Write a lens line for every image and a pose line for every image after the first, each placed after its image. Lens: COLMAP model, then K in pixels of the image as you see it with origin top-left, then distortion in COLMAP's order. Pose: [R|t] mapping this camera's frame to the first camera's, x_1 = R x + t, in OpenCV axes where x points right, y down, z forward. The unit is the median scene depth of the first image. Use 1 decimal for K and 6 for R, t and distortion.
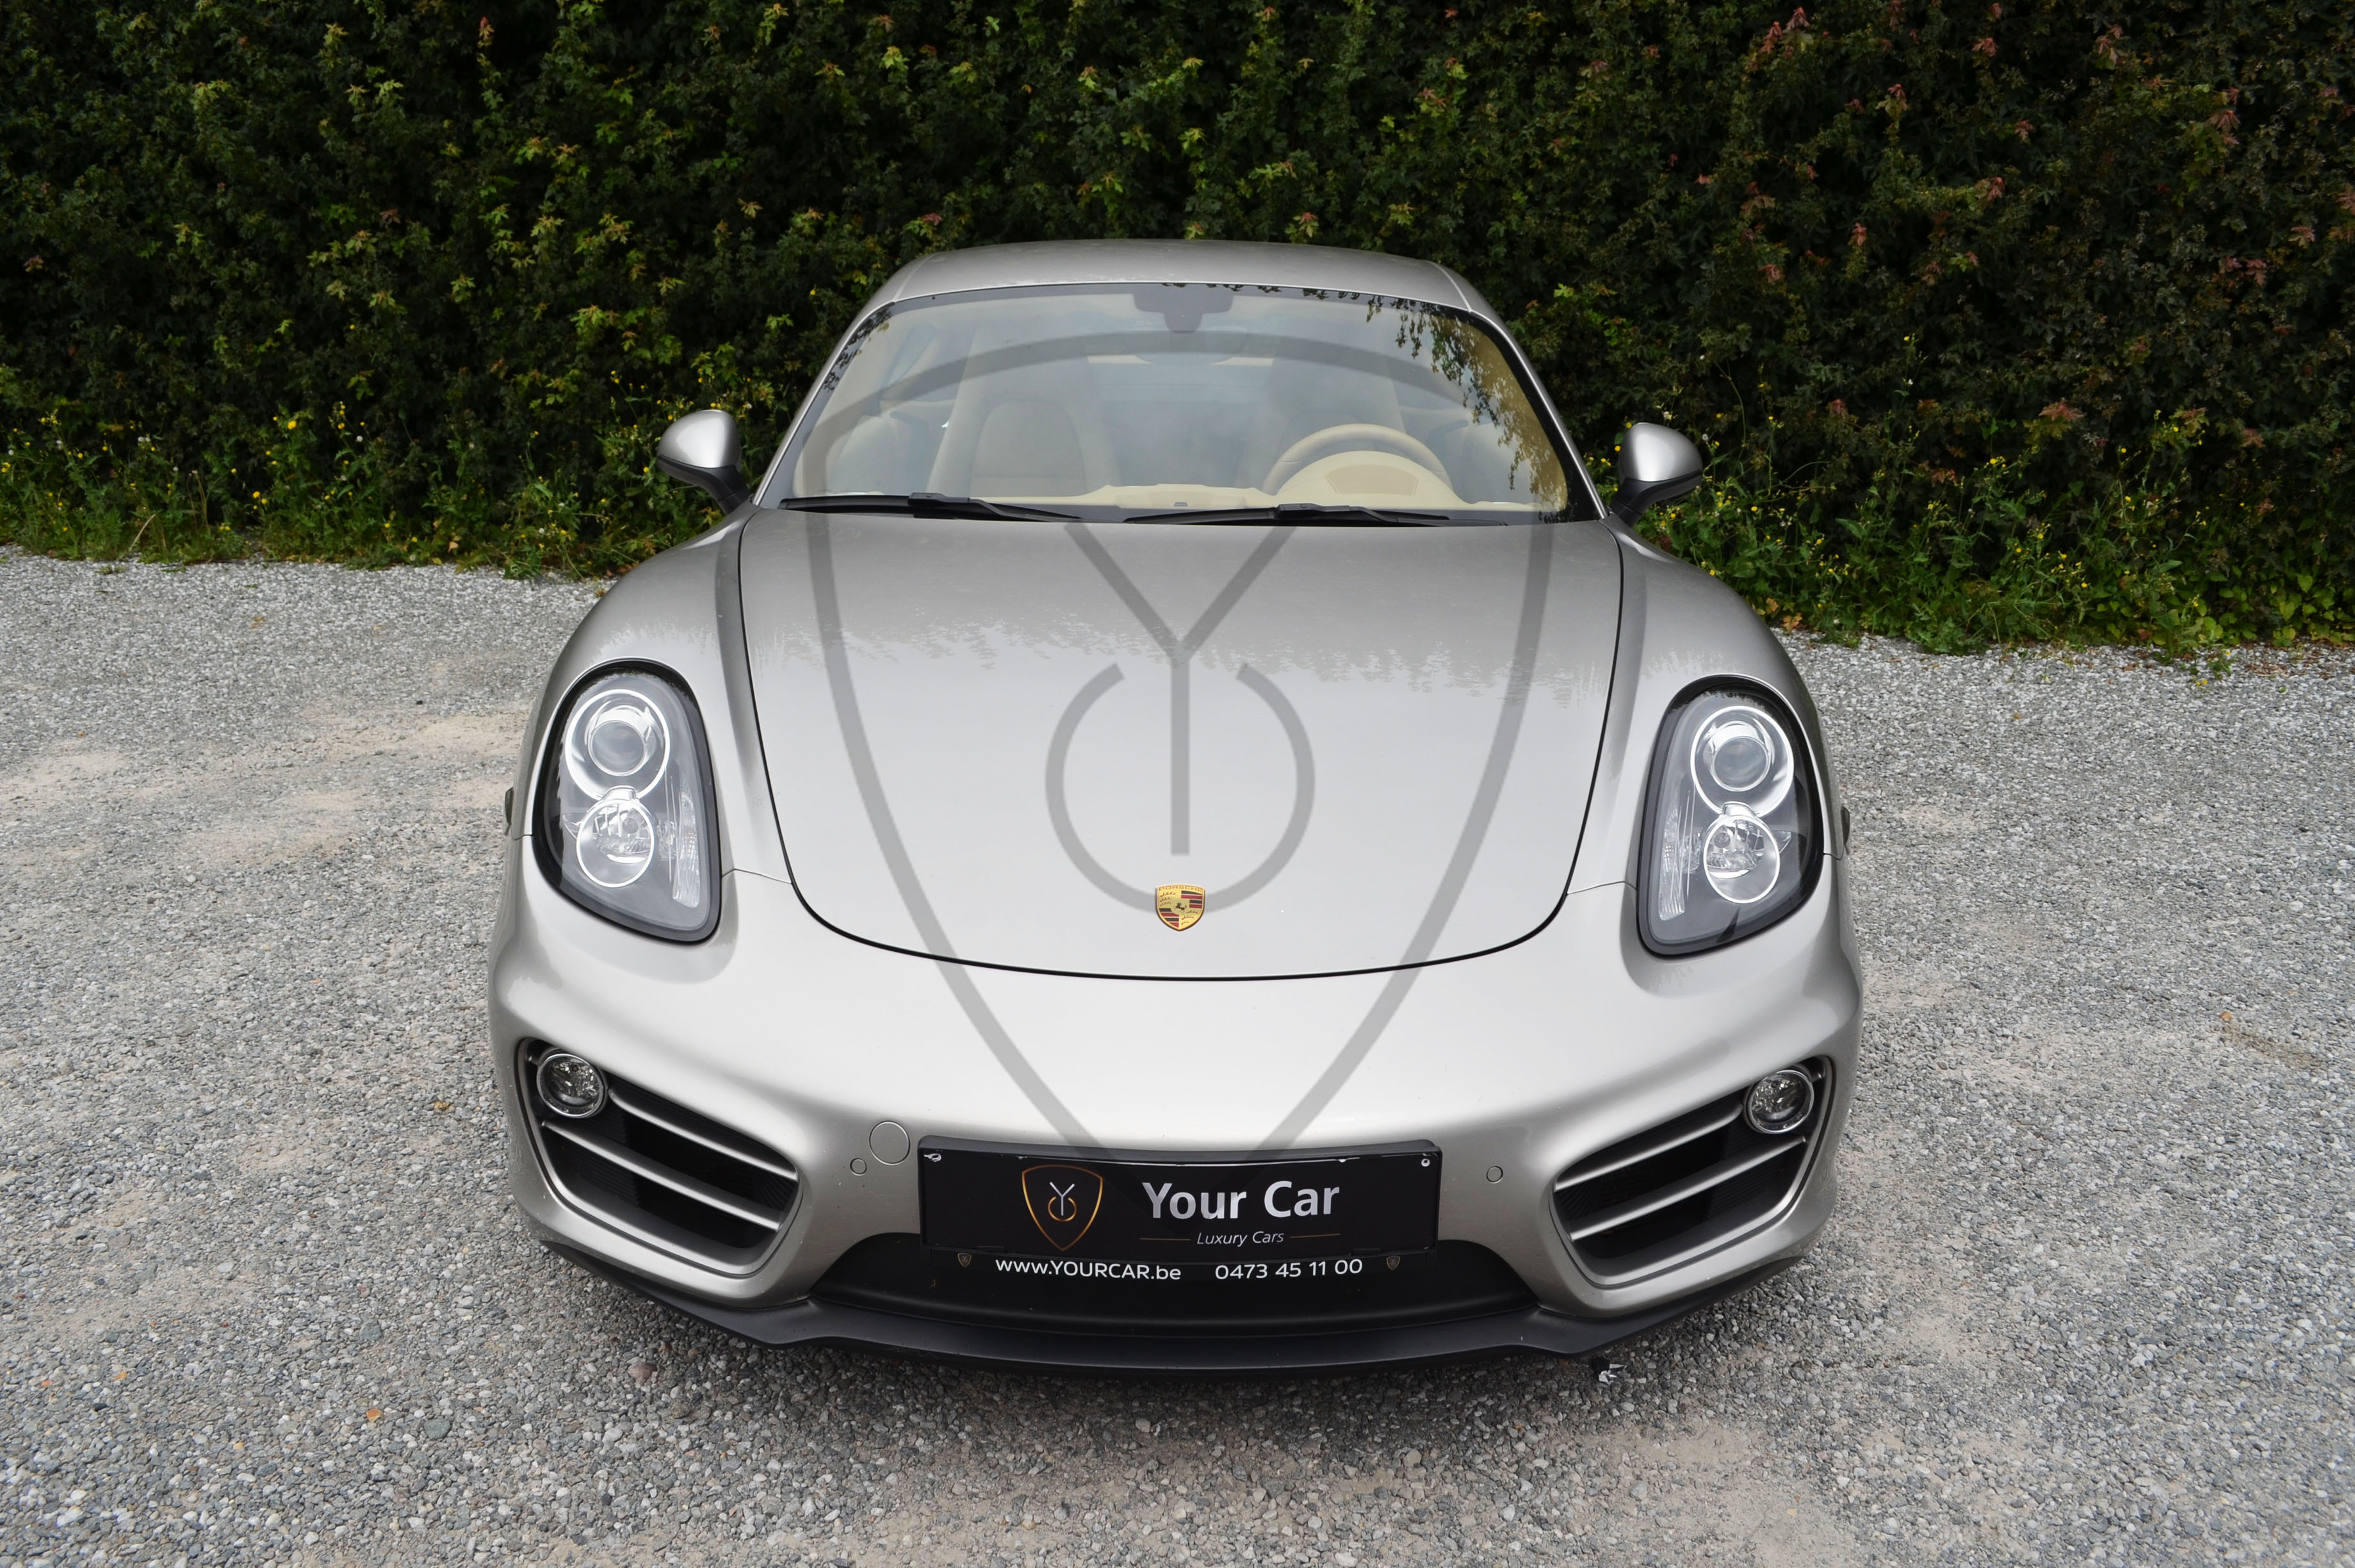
lens RADIAL K [[1978.5, 0, 1183.2], [0, 1978.5, 781.3], [0, 0, 1]] dist [-0.079638, 0.014383]
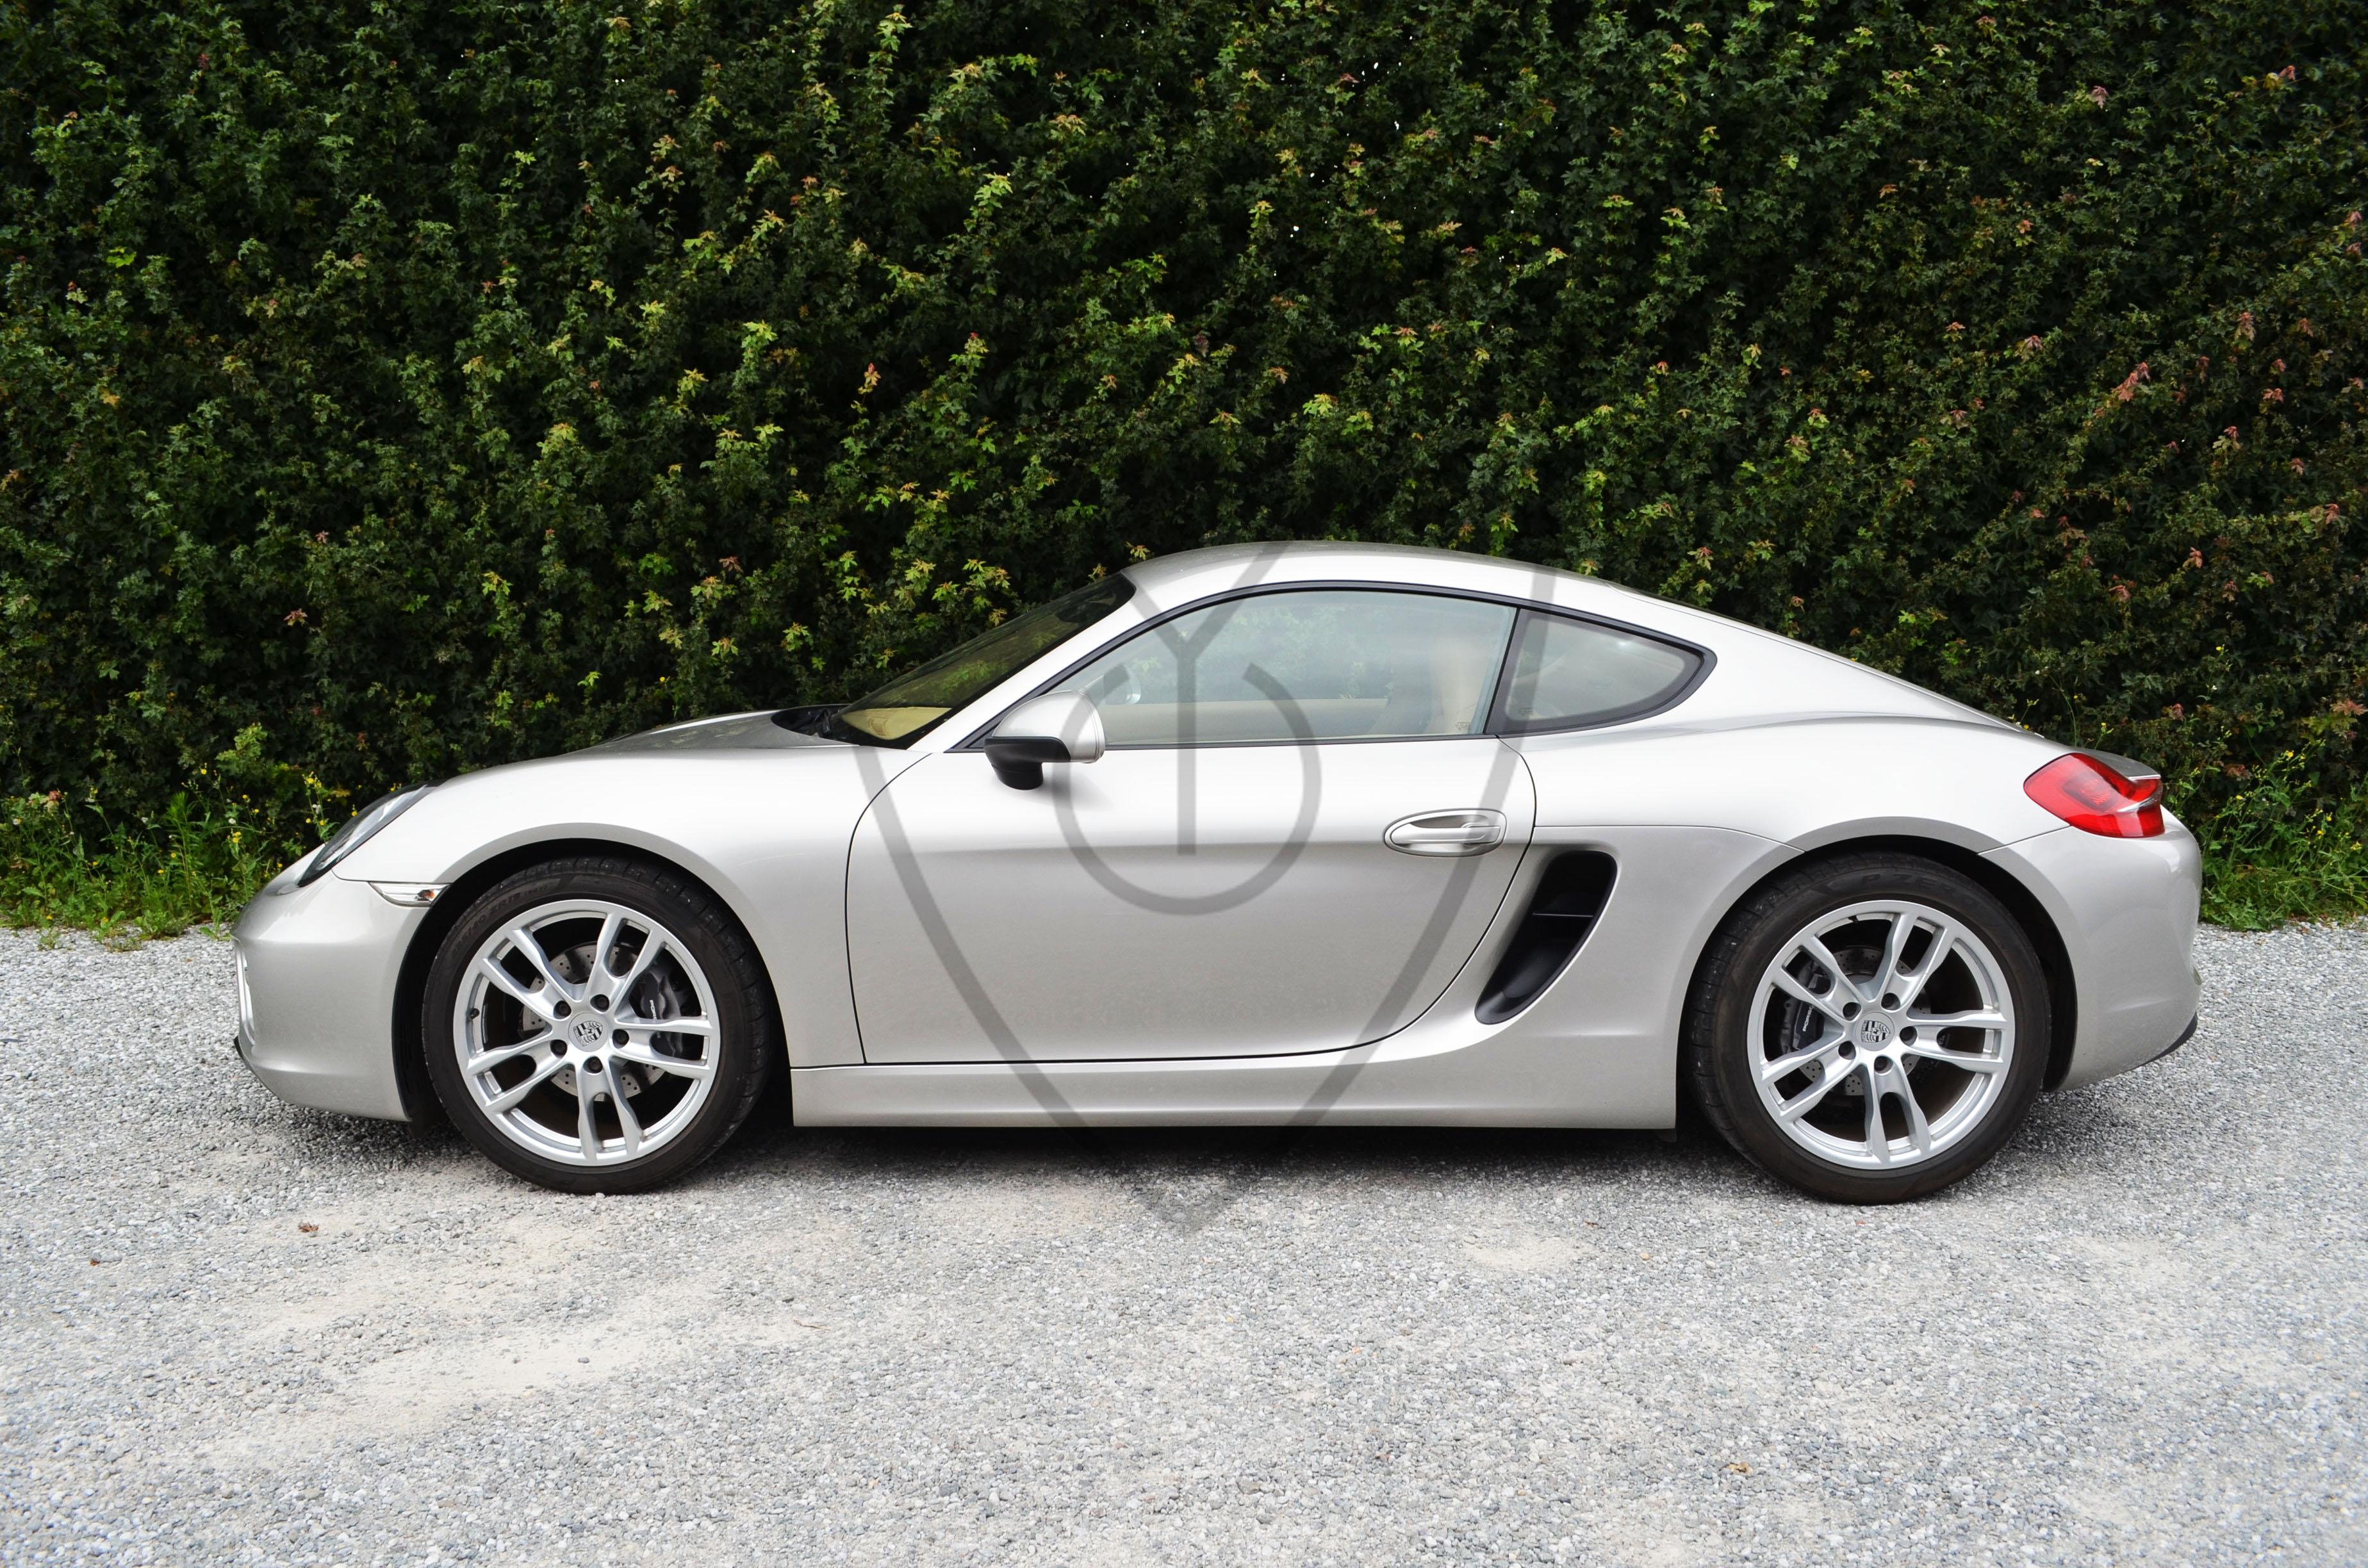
lens RADIAL K [[1858.7, 0, 1189.4], [0, 1858.7, 785.1], [0, 0, 1]] dist [-0.085813, 0.016319]
pose [[0.985071, -0.034000, 0.168757, -0.362642], [0.065177, 0.980986, -0.182808, 0.000900], [-0.159332, 0.191078, 0.968557, 0.096998]]
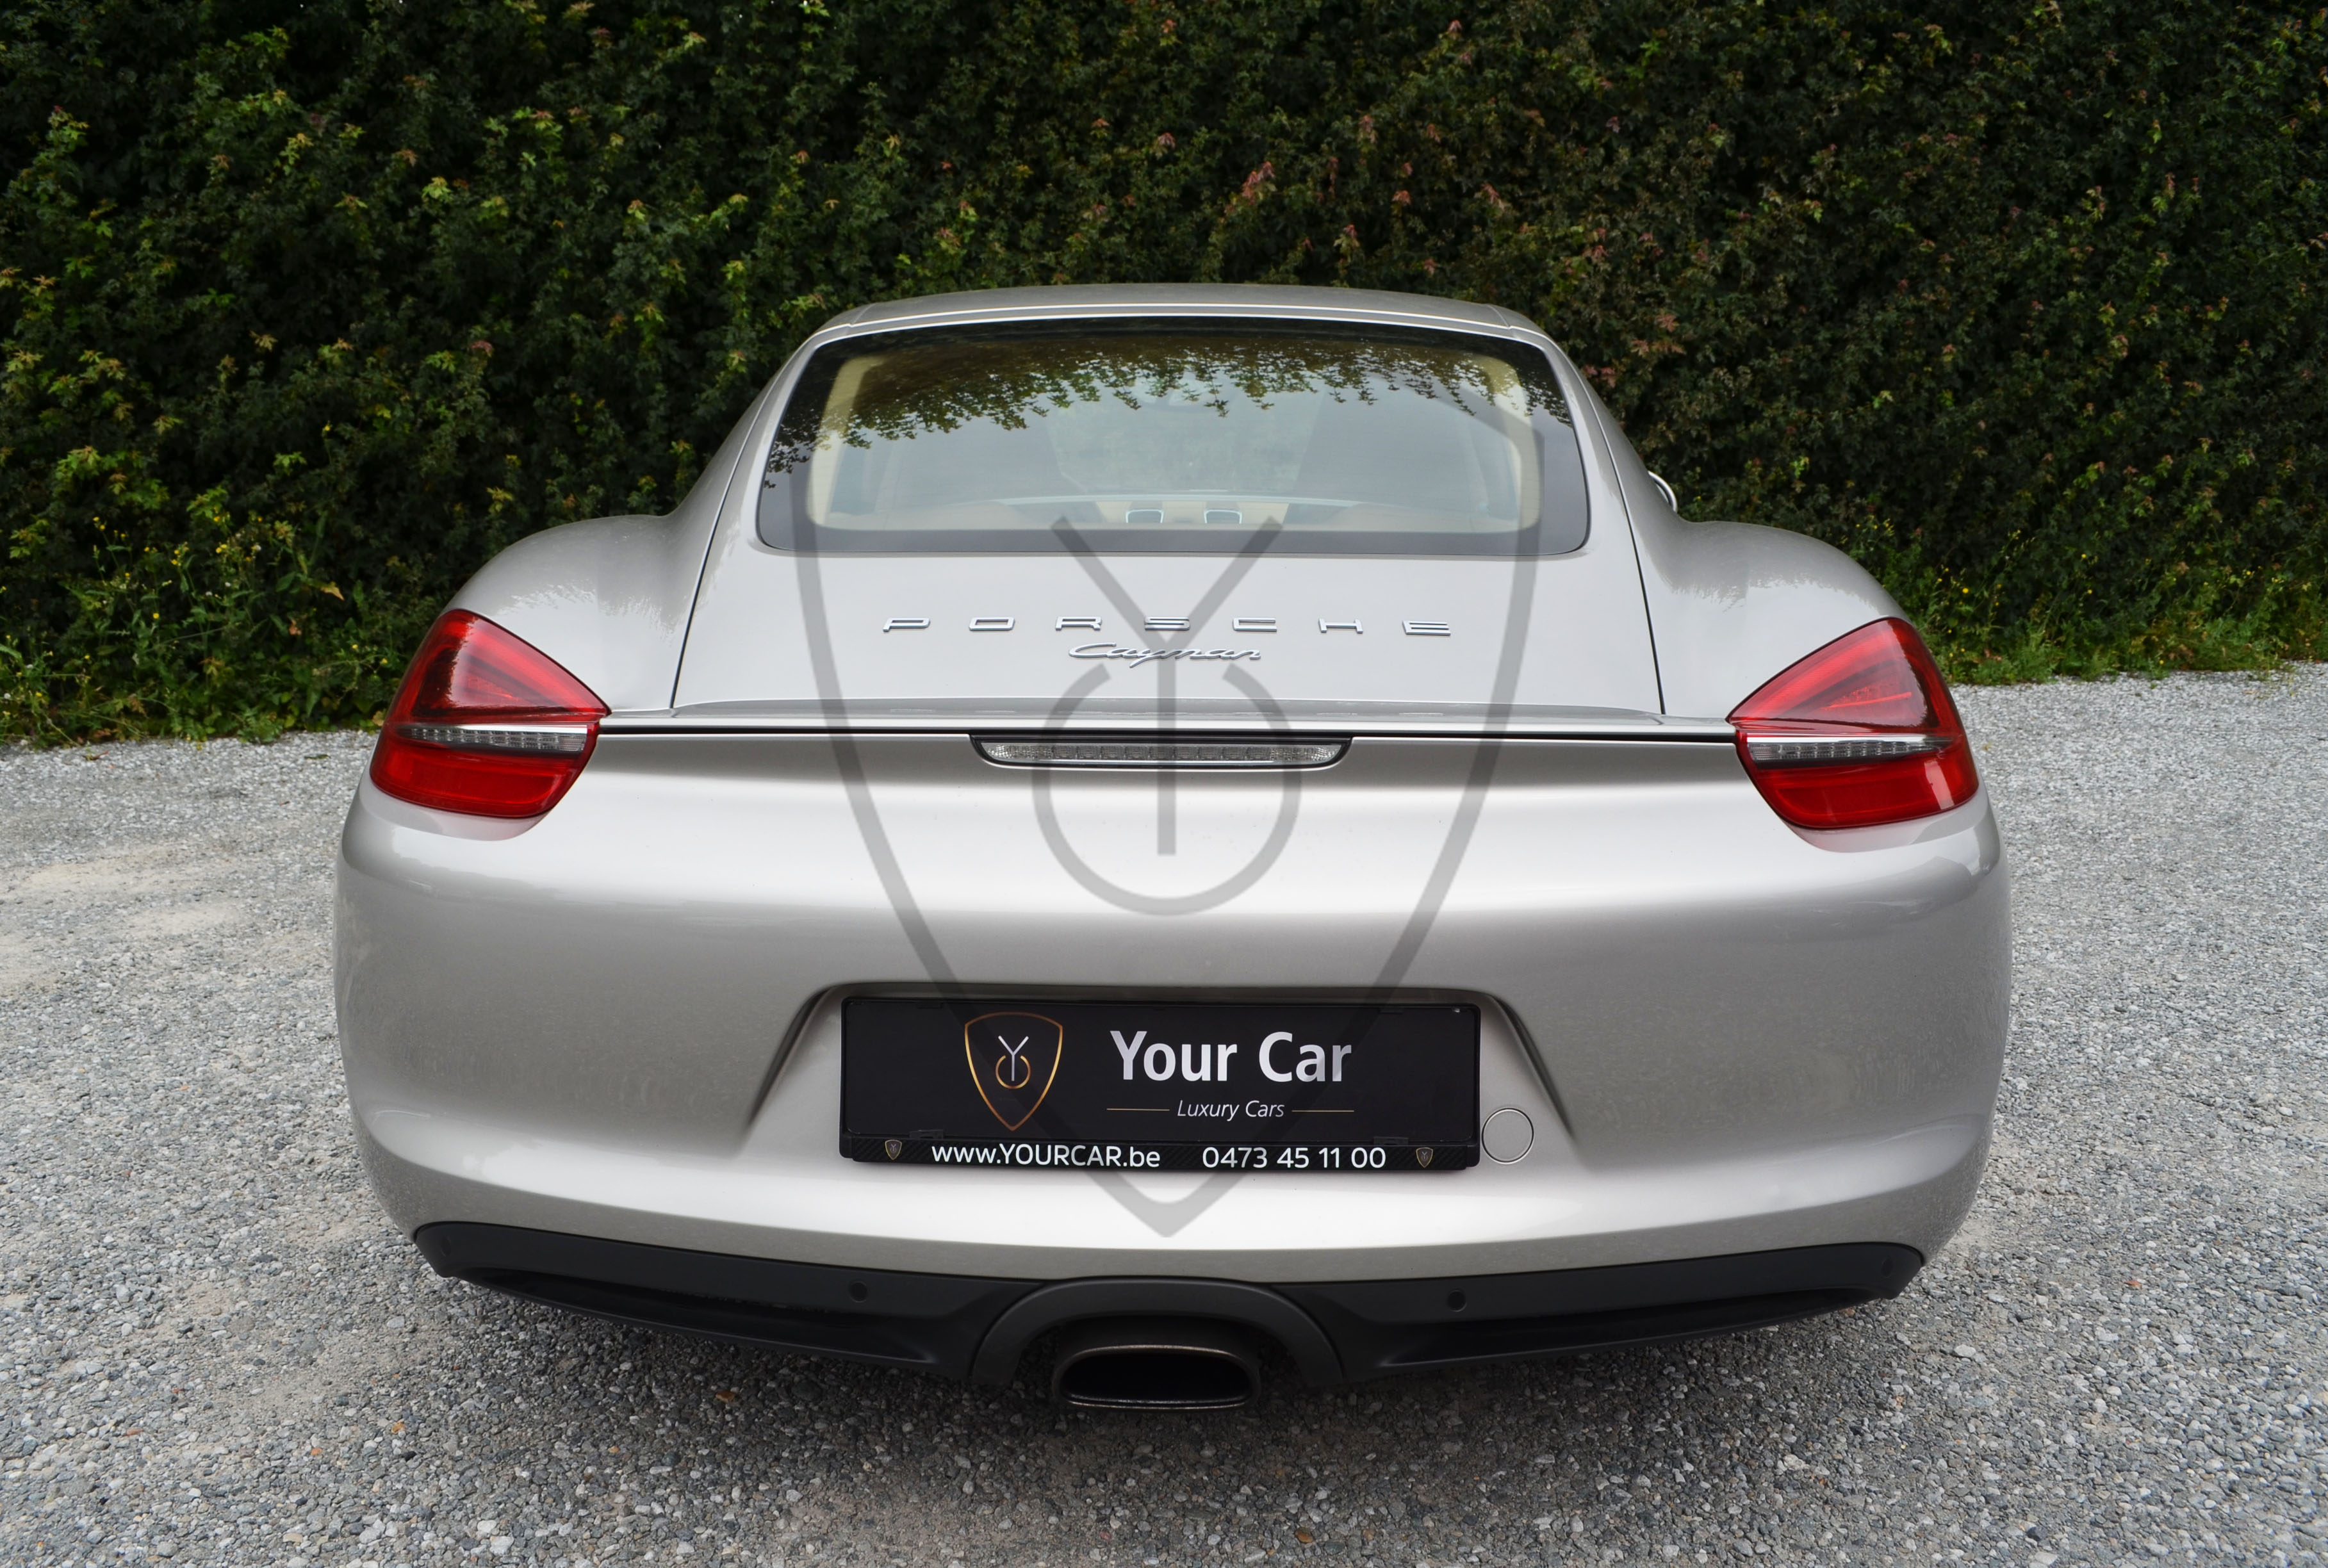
lens RADIAL K [[1887.5, 0, 1145.3], [0, 1887.5, 779.2], [0, 0, 1]] dist [-0.084060, 0.015659]
pose [[0.914933, -0.084898, 0.394576, -0.202401], [0.124550, 0.989303, -0.075943, 0.045541], [-0.383908, 0.118627, 0.915720, 0.023381]]
